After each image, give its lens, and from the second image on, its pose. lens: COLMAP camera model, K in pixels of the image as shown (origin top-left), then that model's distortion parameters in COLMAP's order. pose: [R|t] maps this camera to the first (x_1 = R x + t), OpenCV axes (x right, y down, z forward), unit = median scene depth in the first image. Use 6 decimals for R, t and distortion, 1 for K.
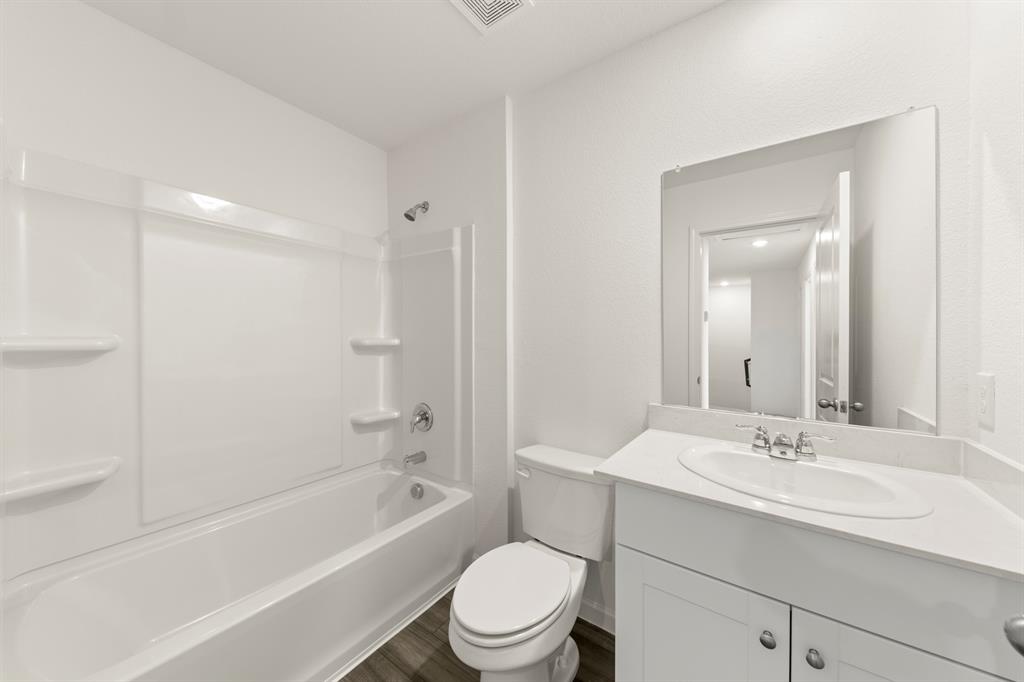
lens RADIAL K [[372.6, 0, 510.2], [0, 372.6, 334.5], [0, 0, 1]] dist [-0.000187, -0.000203]
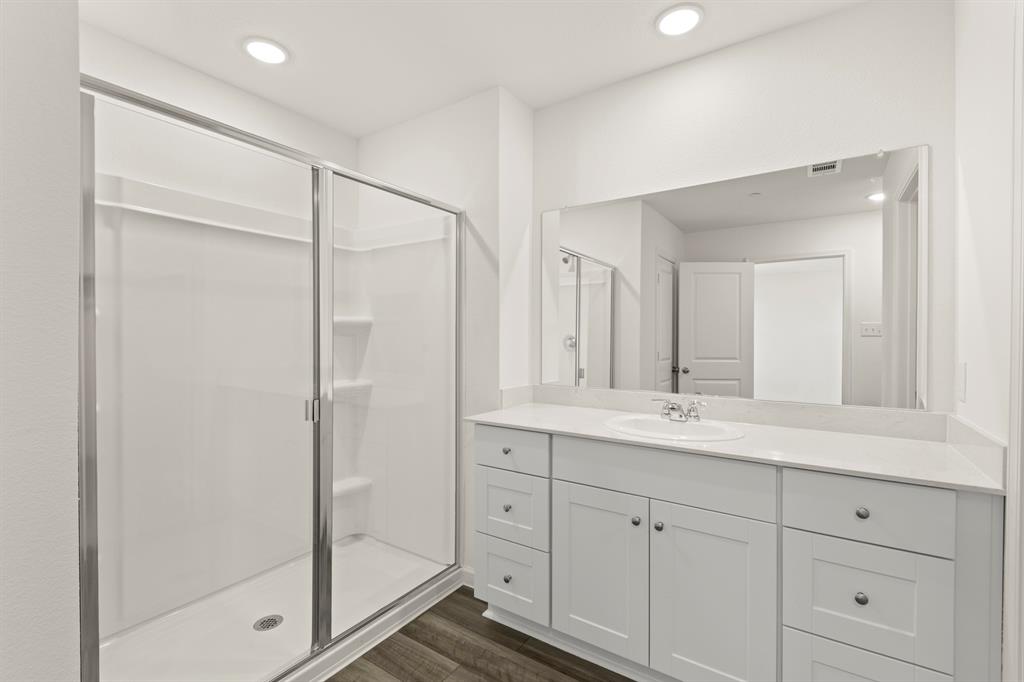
lens RADIAL K [[457.5, 0, 512.0], [0, 457.5, 341.0], [0, 0, 1]] dist [0.023831, -0.012659]
pose [[0.999846, -0.009268, 0.014905, 0.094070], [0.009066, 0.999866, 0.013607, 0.008510], [-0.015029, -0.013470, 0.999796, -0.694344]]
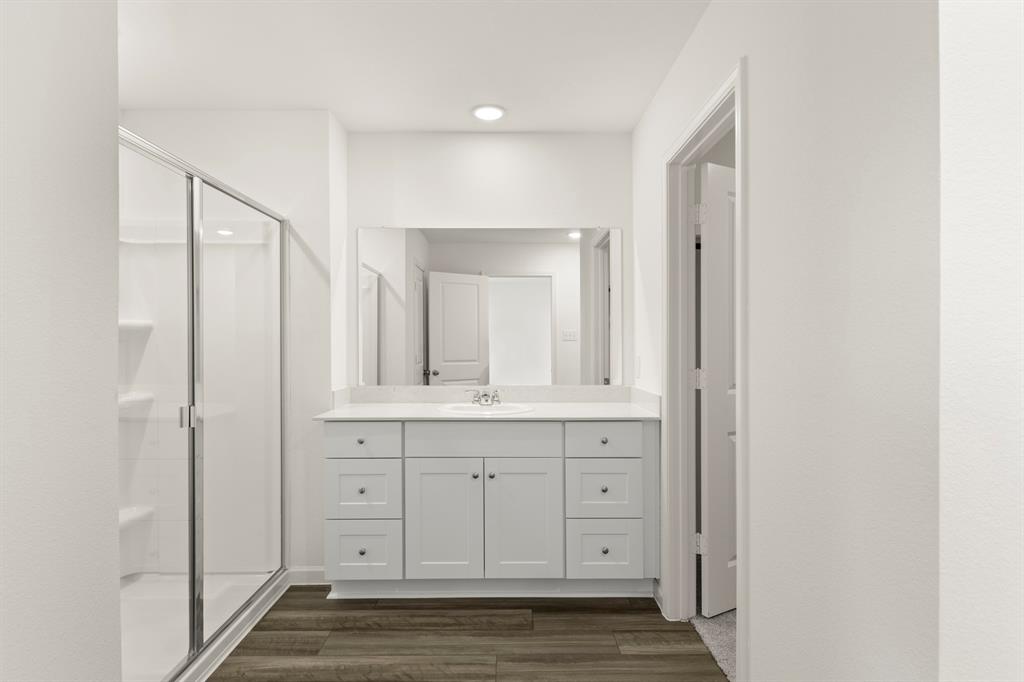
lens RADIAL K [[535.0, 0, 512.0], [0, 535.0, 341.0], [0, 0, 1]] dist [0.001424, 0.000091]
pose [[0.816315, -0.013882, 0.577440, -0.686354], [0.010304, 0.999902, 0.009472, -0.003996], [-0.577515, -0.001782, 0.816378, -1.233759]]
